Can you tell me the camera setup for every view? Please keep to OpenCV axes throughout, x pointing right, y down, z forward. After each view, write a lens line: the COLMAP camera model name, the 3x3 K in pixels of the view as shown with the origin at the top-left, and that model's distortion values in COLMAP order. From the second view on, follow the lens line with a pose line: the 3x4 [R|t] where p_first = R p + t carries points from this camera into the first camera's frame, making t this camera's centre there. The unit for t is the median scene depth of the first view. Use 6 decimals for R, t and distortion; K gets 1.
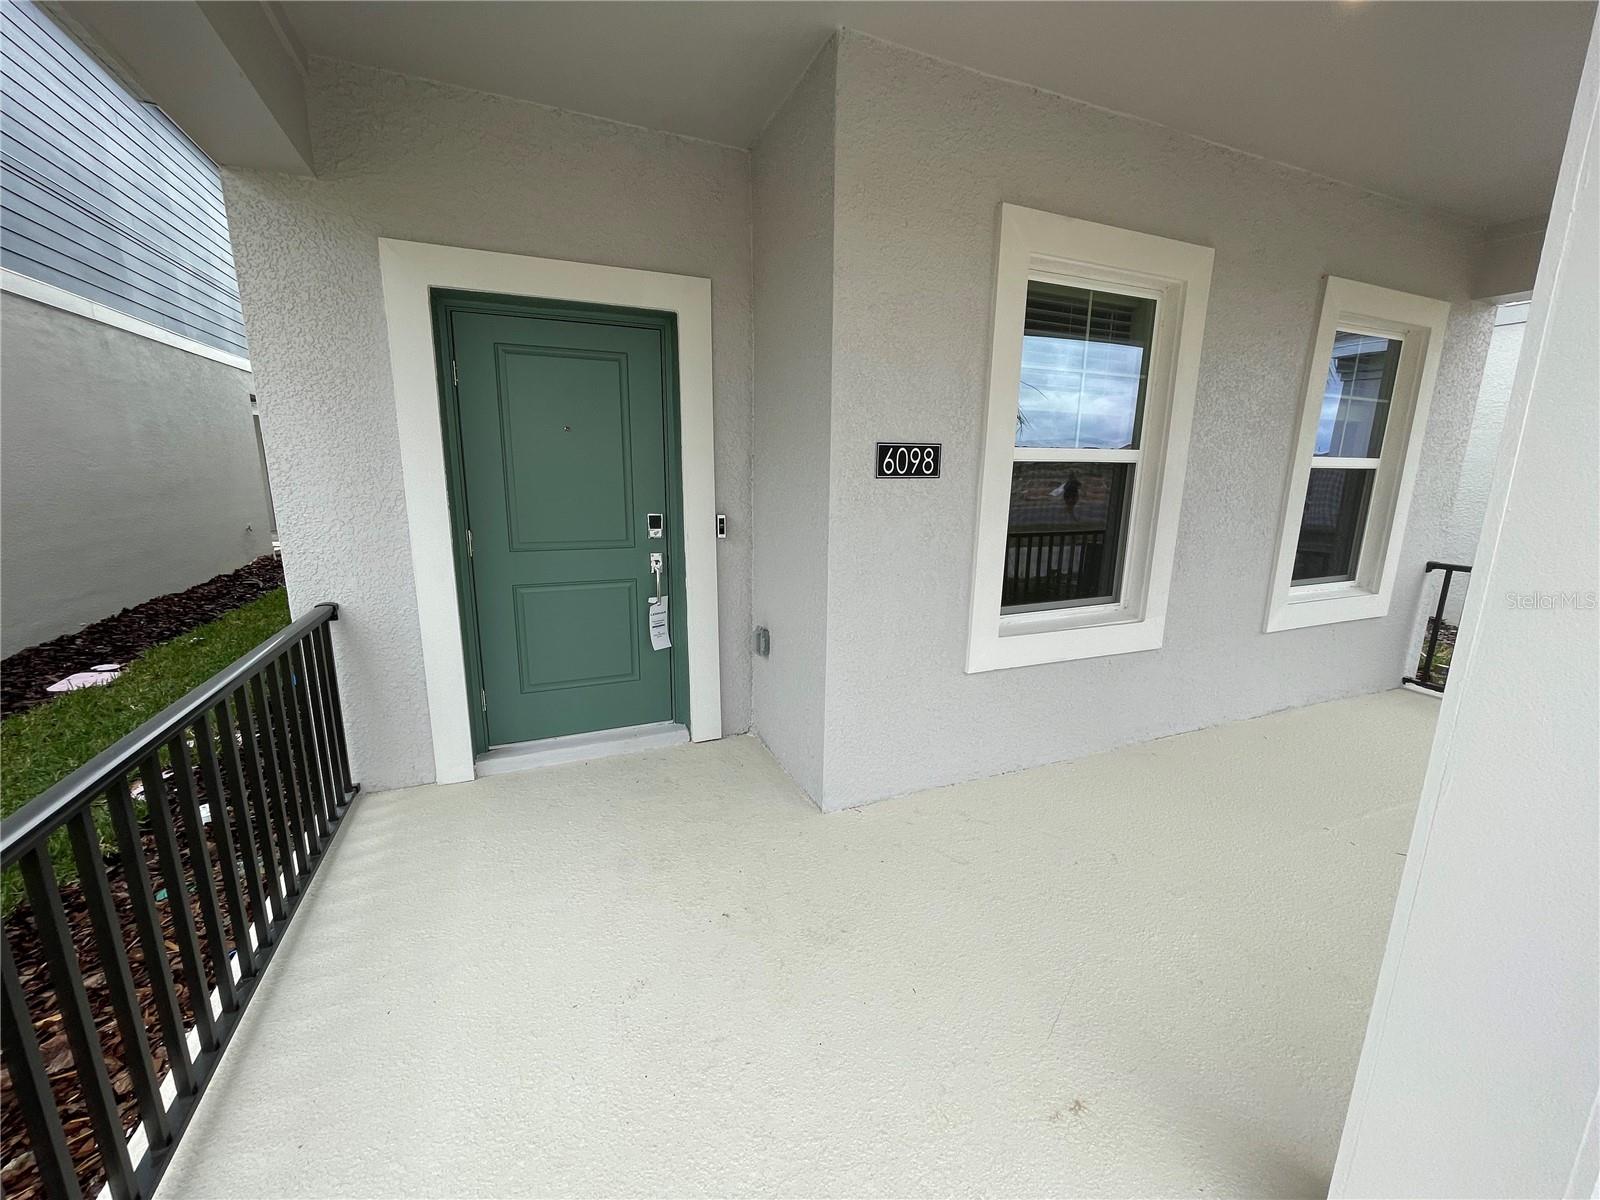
lens RADIAL K [[636.1, 0, 800.3], [0, 636.1, 603.7], [0, 0, 1]] dist [0.002708, 0.000084]
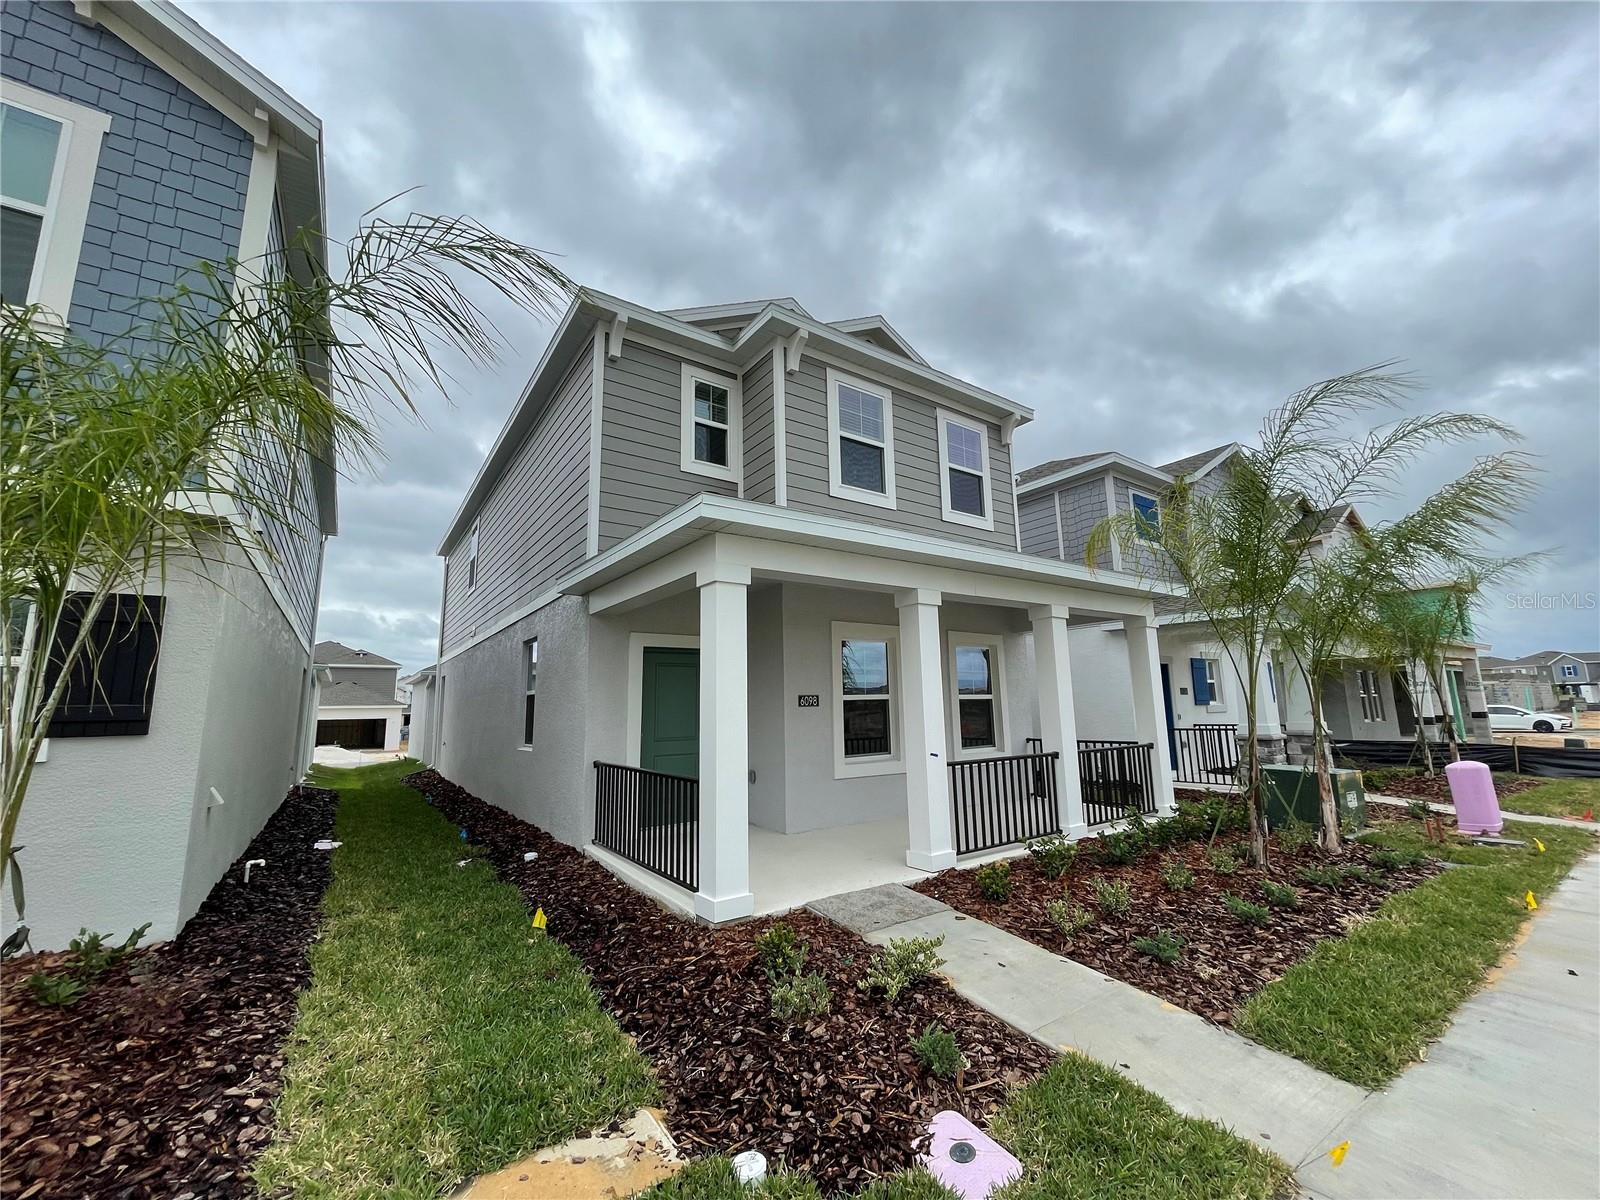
lens RADIAL K [[636.1, 0, 789.1], [0, 636.1, 598.6], [0, 0, 1]] dist [0.002708, 0.000084]
pose [[0.981370, 0.006734, 0.192012, -0.380170], [0.063651, 0.931554, -0.357989, 0.299061], [-0.181280, 0.363541, 0.913770, -1.442357]]
